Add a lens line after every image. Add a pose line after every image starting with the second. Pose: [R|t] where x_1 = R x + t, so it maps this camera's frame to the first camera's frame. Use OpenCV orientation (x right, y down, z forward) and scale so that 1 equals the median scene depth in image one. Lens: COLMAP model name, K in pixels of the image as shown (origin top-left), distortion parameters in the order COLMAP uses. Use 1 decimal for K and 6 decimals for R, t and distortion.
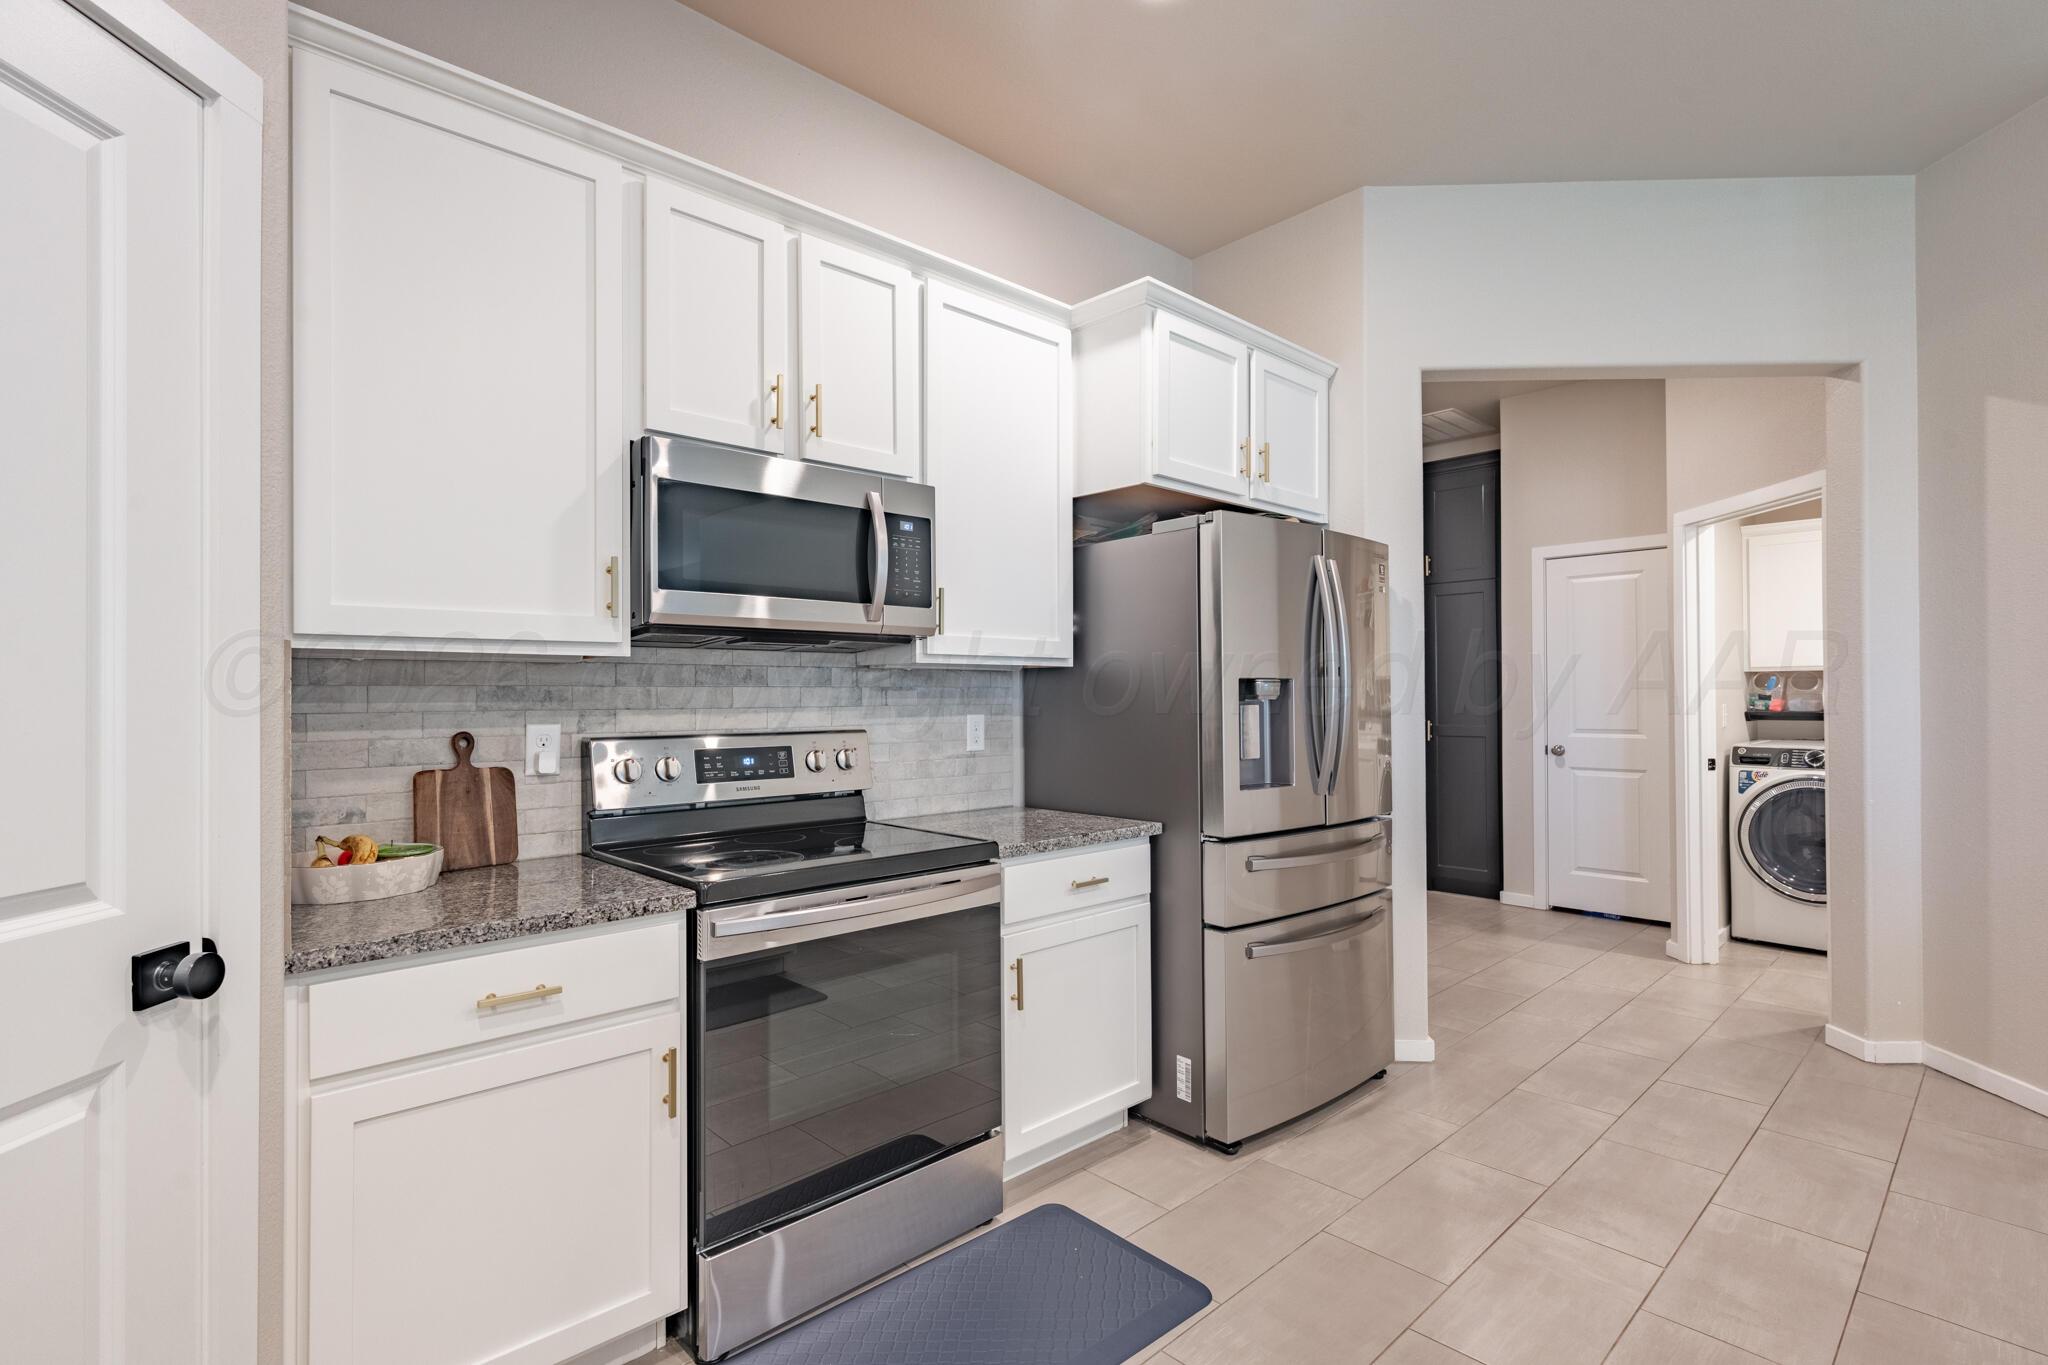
lens RADIAL K [[974.0, 0, 1022.2], [0, 974.0, 675.8], [0, 0, 1]] dist [0.004851, 0.000381]
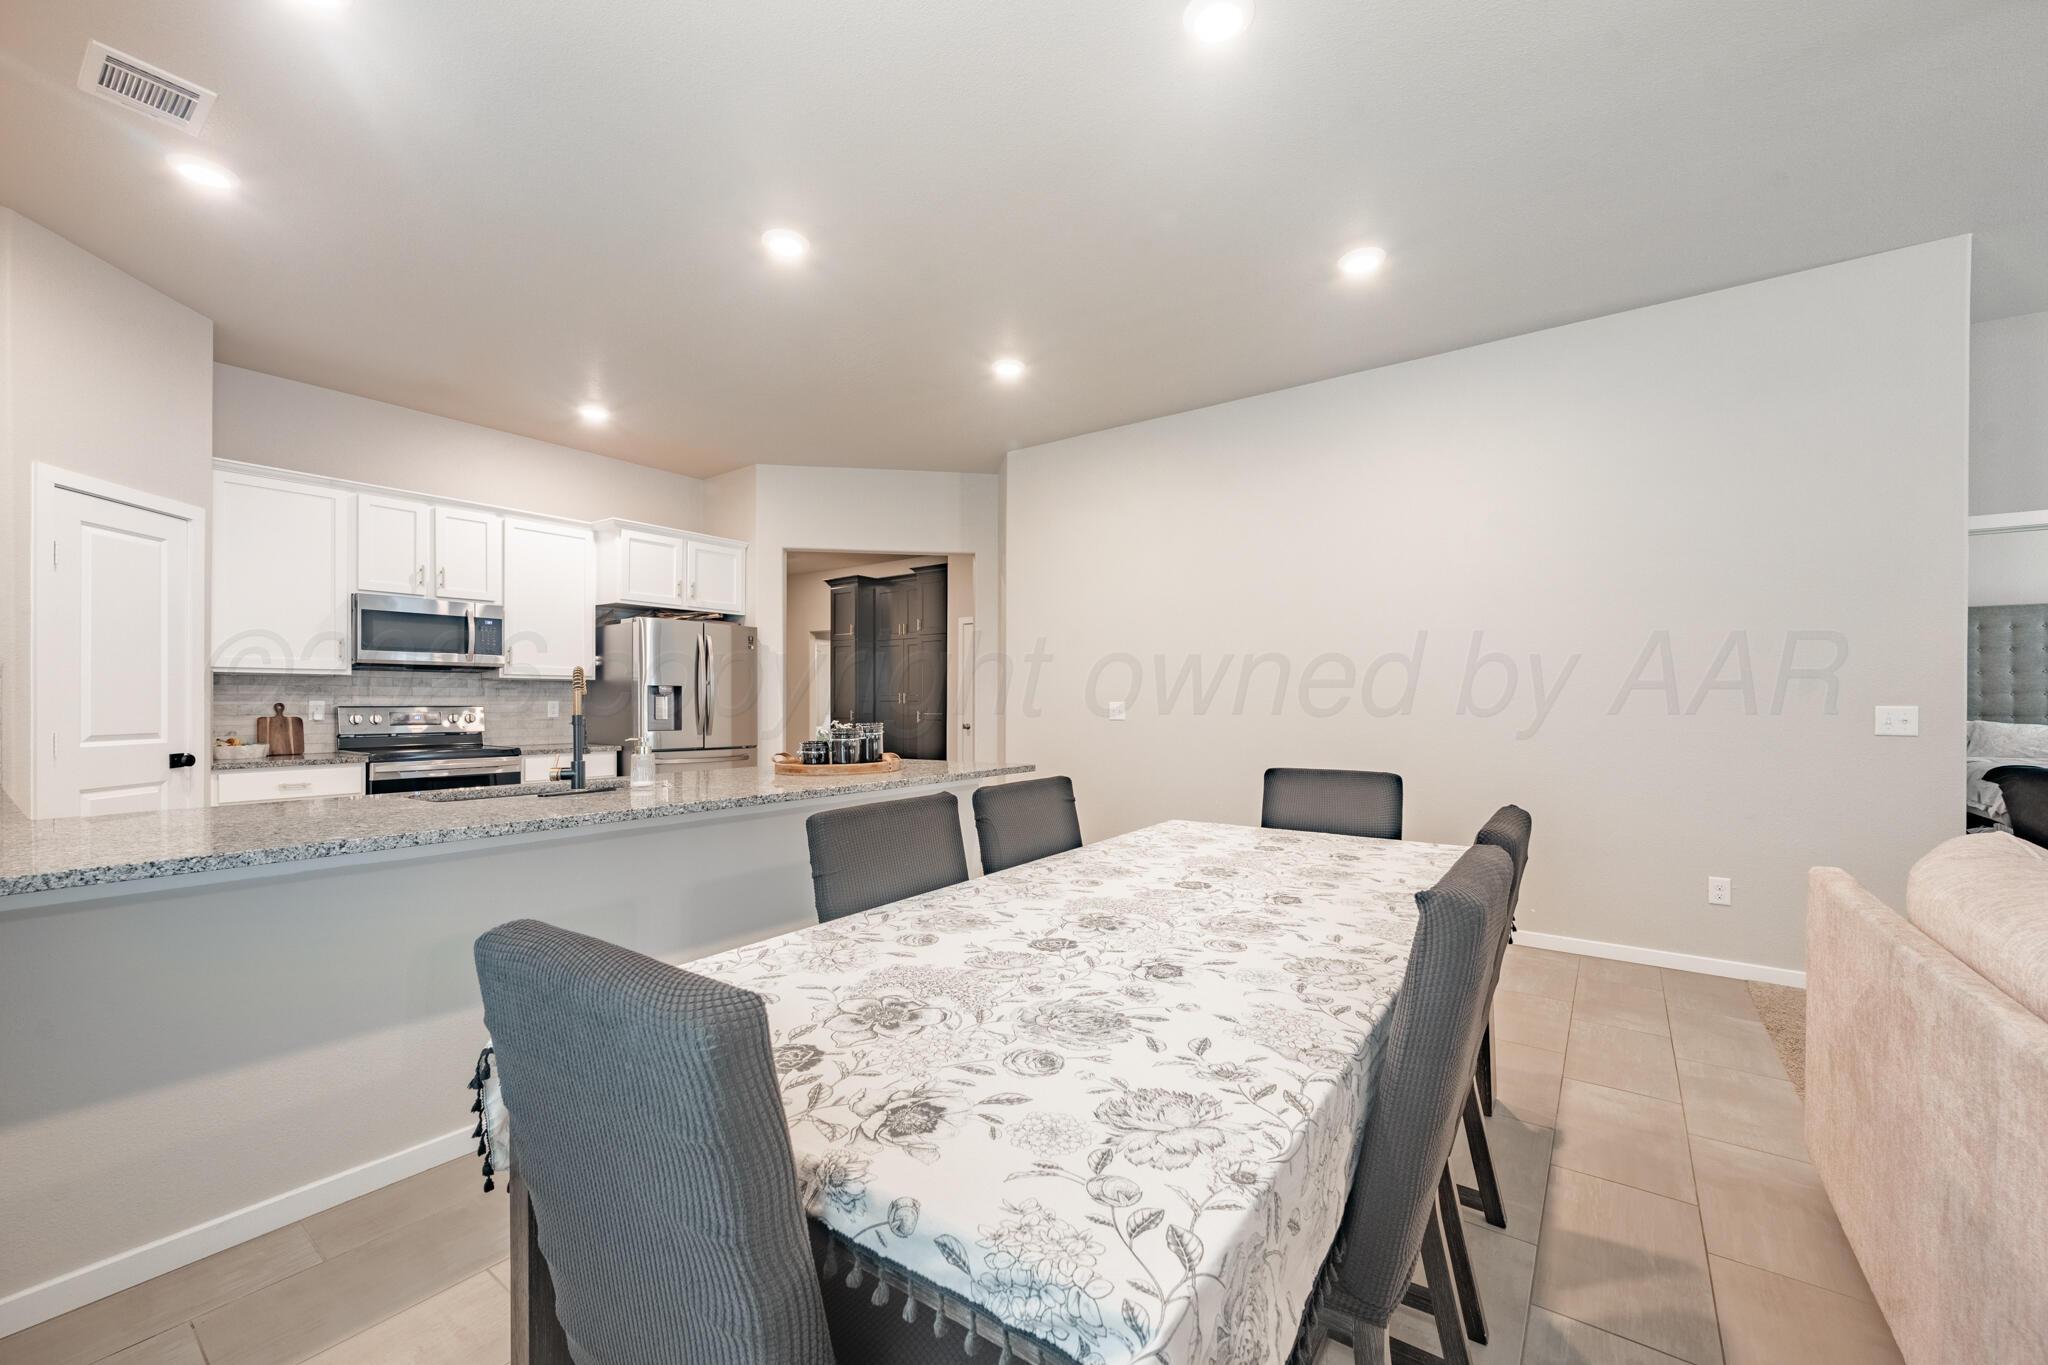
lens RADIAL K [[818.8, 0, 1030.7], [0, 818.8, 693.6], [0, 0, 1]] dist [-0.004020, -0.000467]
pose [[0.982489, 0.004898, 0.186255, 0.944779], [-0.006309, 0.999956, 0.006984, 0.004158], [-0.186213, -0.008037, 0.982477, -1.441535]]
